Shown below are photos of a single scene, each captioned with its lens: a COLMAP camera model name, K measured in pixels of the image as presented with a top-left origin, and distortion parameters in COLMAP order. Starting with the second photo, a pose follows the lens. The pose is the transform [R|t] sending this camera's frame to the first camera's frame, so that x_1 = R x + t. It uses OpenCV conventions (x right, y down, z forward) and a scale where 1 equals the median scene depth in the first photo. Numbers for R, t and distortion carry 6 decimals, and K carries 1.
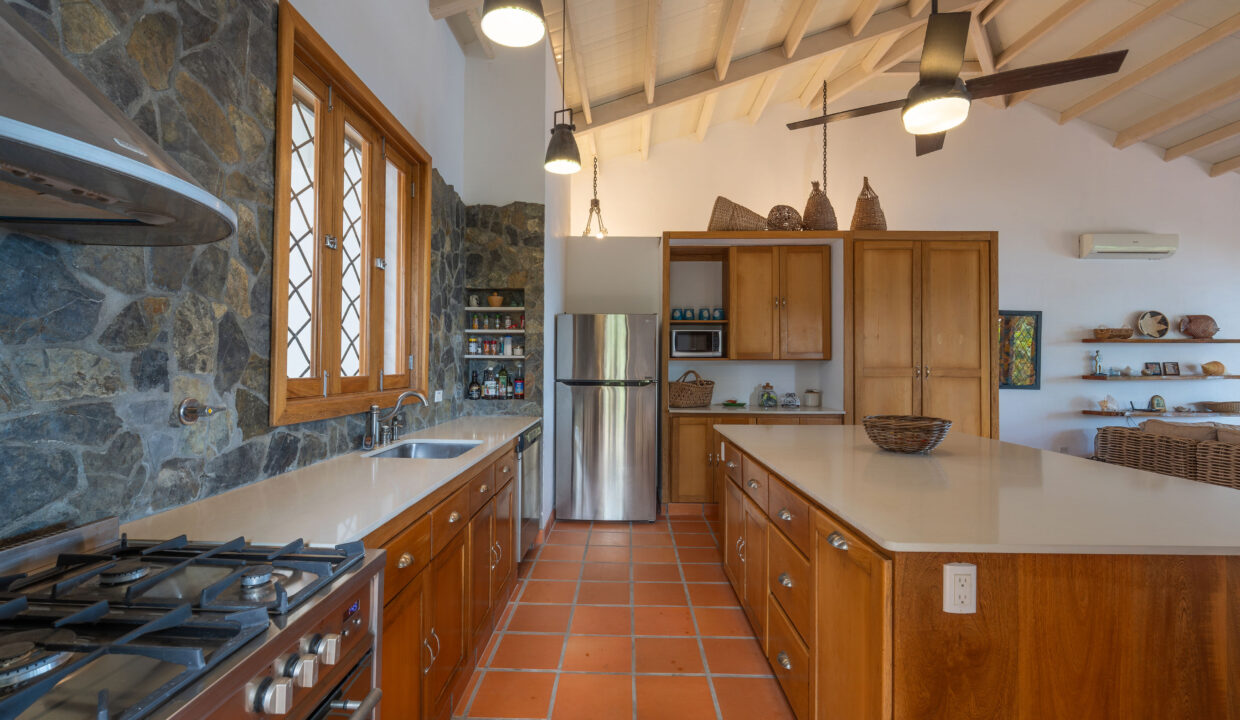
lens RADIAL K [[533.6, 0, 611.6], [0, 533.6, 359.8], [0, 0, 1]] dist [-0.004441, -0.000964]
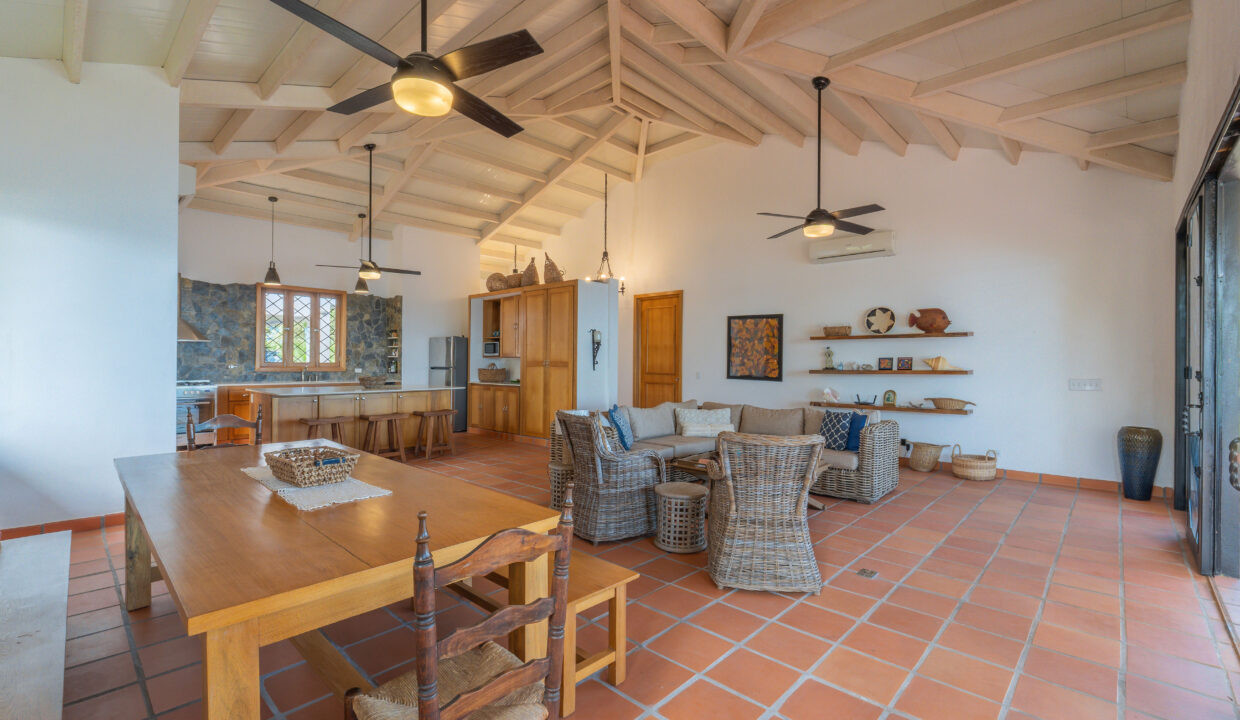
lens RADIAL K [[533.6, 0, 615.4], [0, 533.6, 360.2], [0, 0, 1]] dist [-0.004441, -0.000964]
pose [[0.741992, -0.002223, -0.670405, 1.840672], [0.003206, 0.999995, 0.000232, 0.011105], [0.670401, -0.002321, 0.741996, -0.147369]]
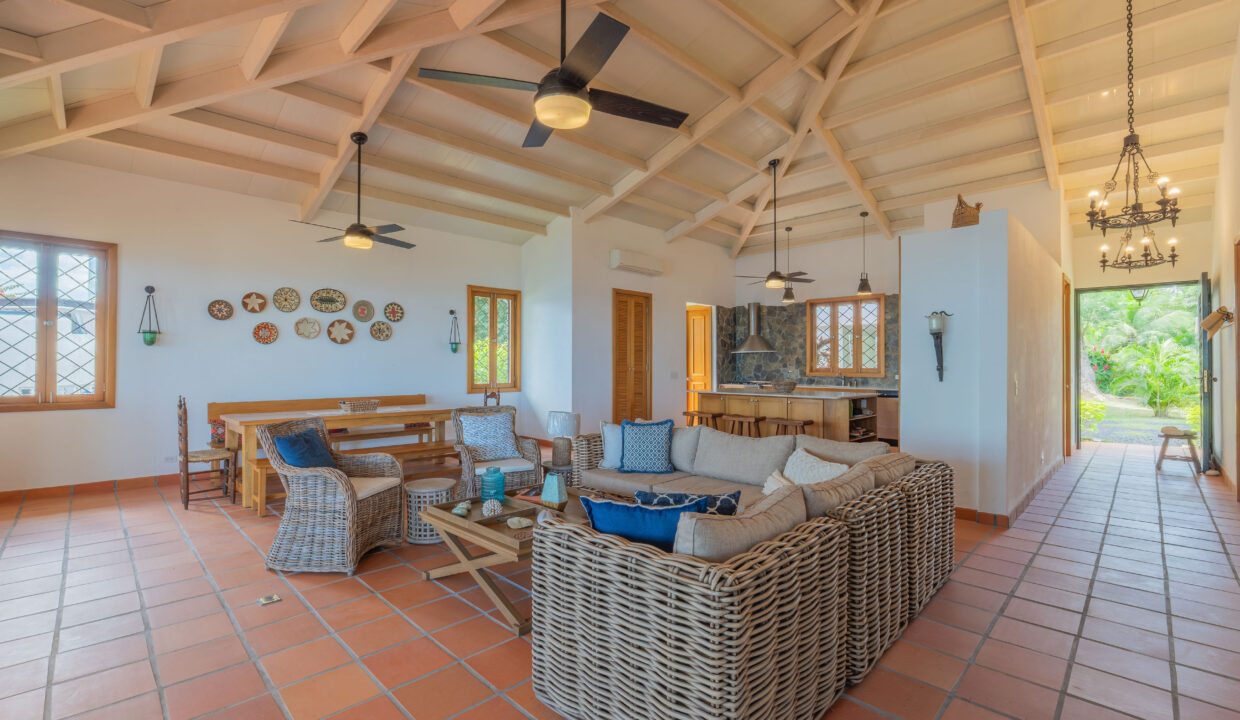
lens RADIAL K [[533.6, 0, 614.5], [0, 533.6, 361.1], [0, 0, 1]] dist [-0.004441, -0.000964]
pose [[-0.686850, -0.008085, -0.726754, 1.789459], [0.003689, 0.999886, -0.014611, 0.015659], [0.726789, -0.012716, -0.686743, 1.243064]]
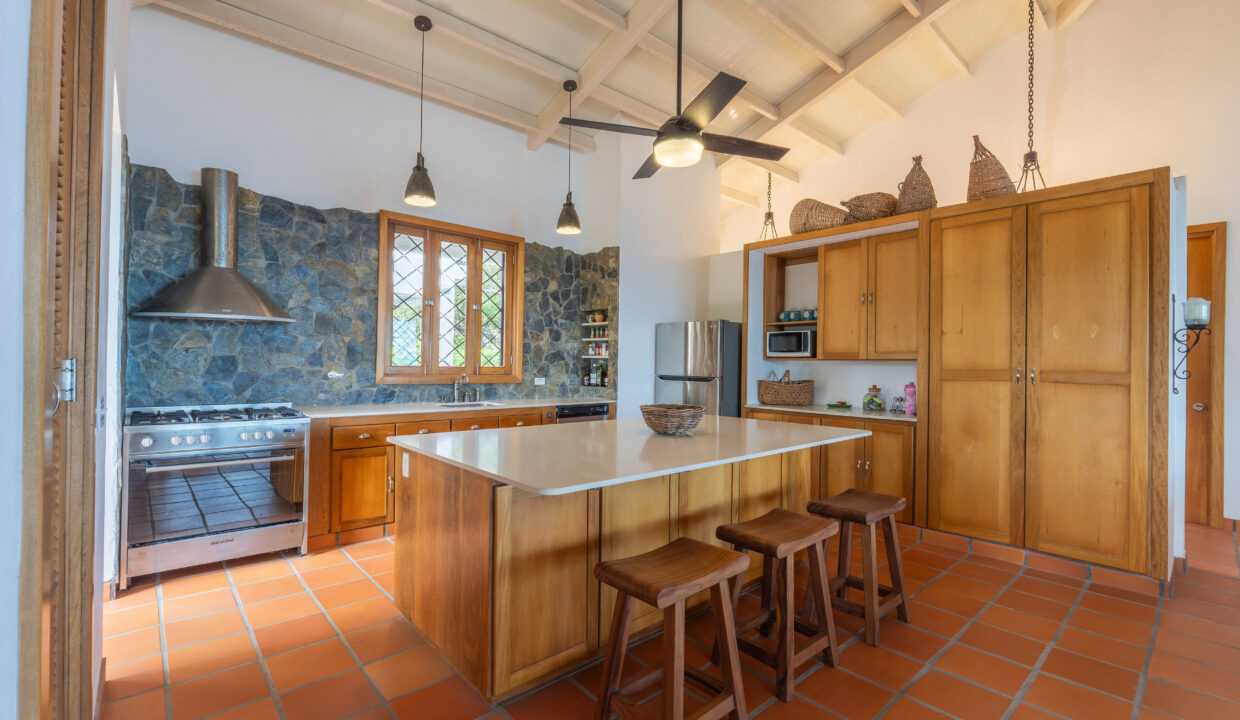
lens RADIAL K [[533.6, 0, 615.9], [0, 533.6, 358.6], [0, 0, 1]] dist [-0.004441, -0.000964]
pose [[0.679752, -0.000695, -0.733442, 0.707213], [-0.004971, 0.999972, -0.005555, 0.005251], [0.733425, 0.007422, 0.679730, 0.047120]]
